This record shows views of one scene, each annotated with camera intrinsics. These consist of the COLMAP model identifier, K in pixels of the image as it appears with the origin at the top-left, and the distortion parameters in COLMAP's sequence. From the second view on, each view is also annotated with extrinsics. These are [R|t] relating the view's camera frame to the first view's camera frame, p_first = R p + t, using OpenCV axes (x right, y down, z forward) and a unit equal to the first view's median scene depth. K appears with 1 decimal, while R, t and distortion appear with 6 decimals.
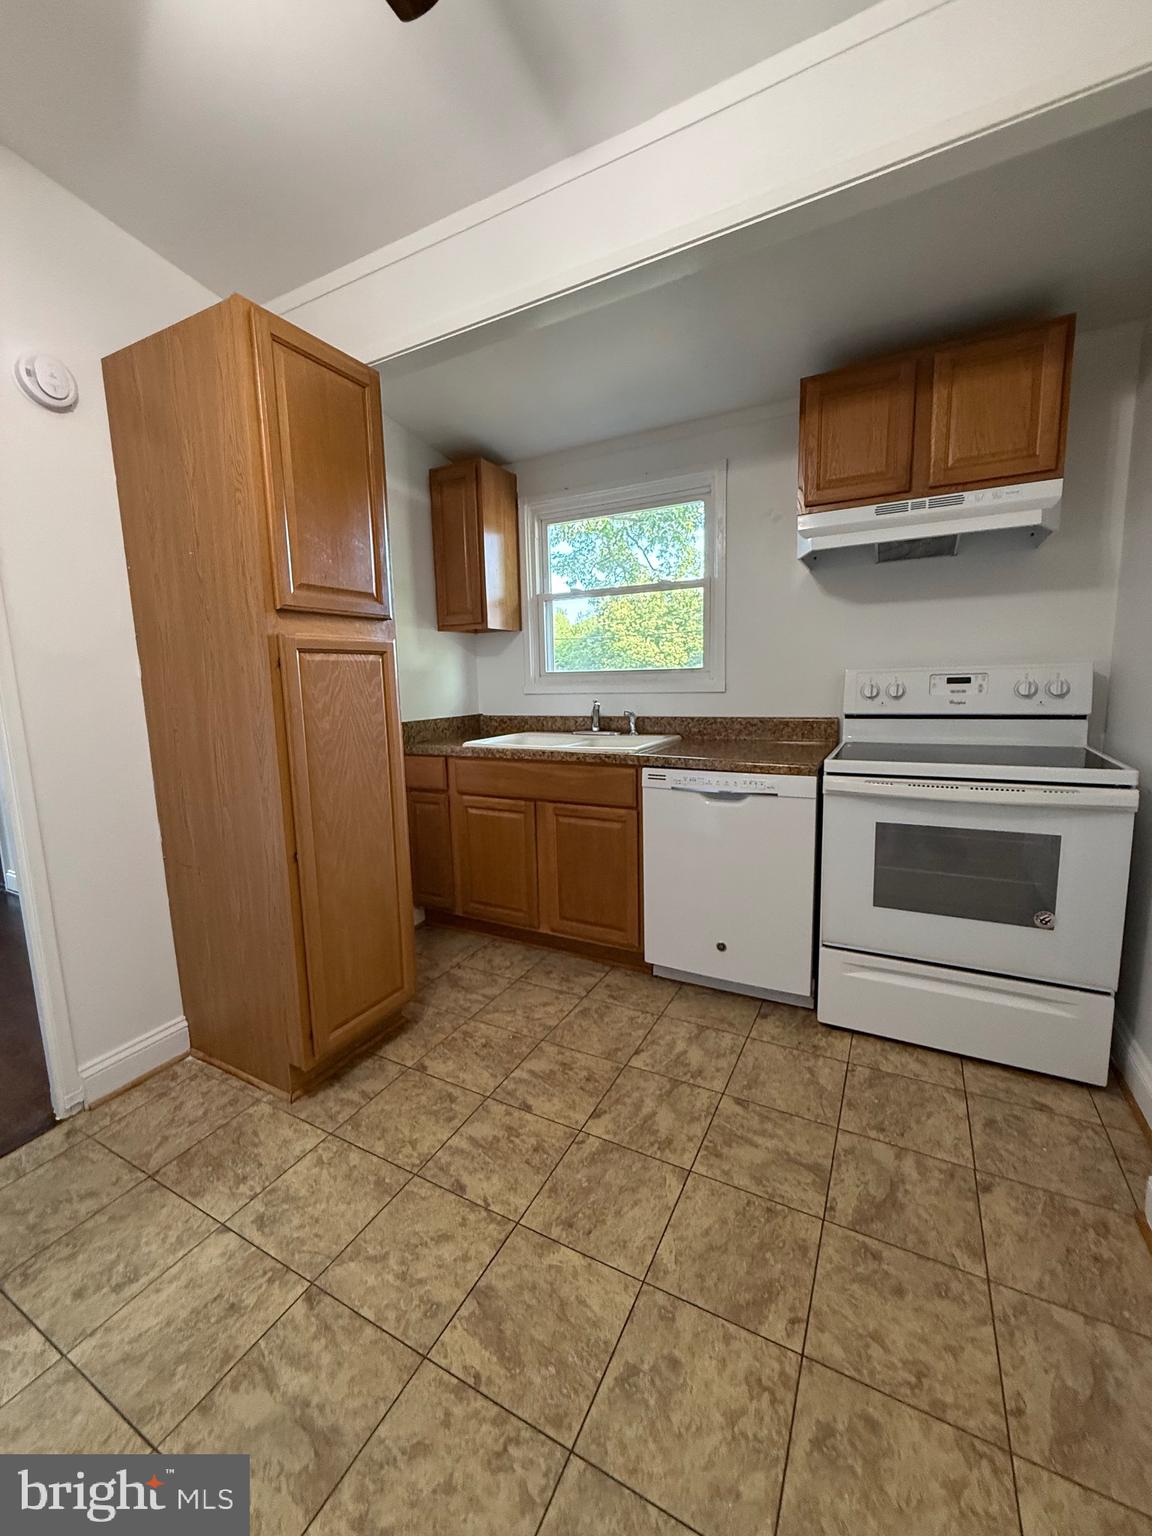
lens RADIAL K [[615.2, 0, 577.4], [0, 615.2, 761.7], [0, 0, 1]] dist [0.000344, 0.000219]
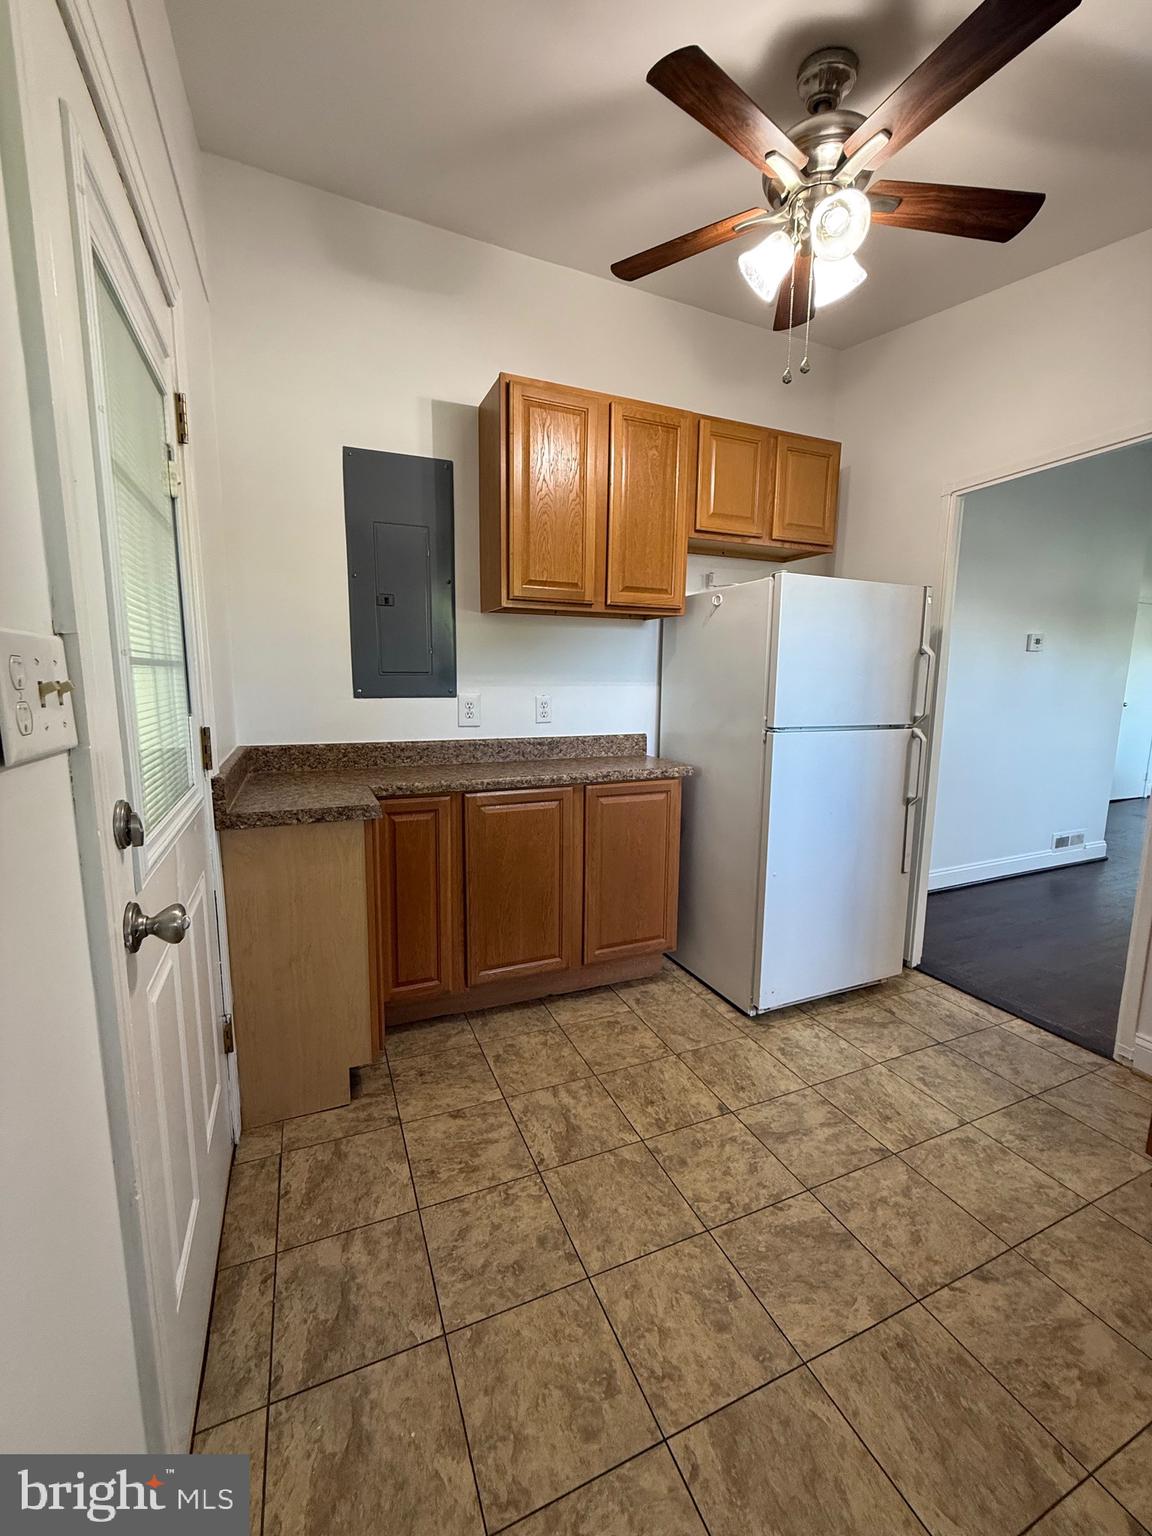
lens RADIAL K [[615.2, 0, 577.4], [0, 615.2, 761.7], [0, 0, 1]] dist [0.000344, 0.000219]
pose [[-0.618911, 0.131330, -0.774404, 1.026042], [-0.103138, 0.963798, 0.245878, -0.249901], [0.778660, 0.232048, -0.582960, 1.186437]]
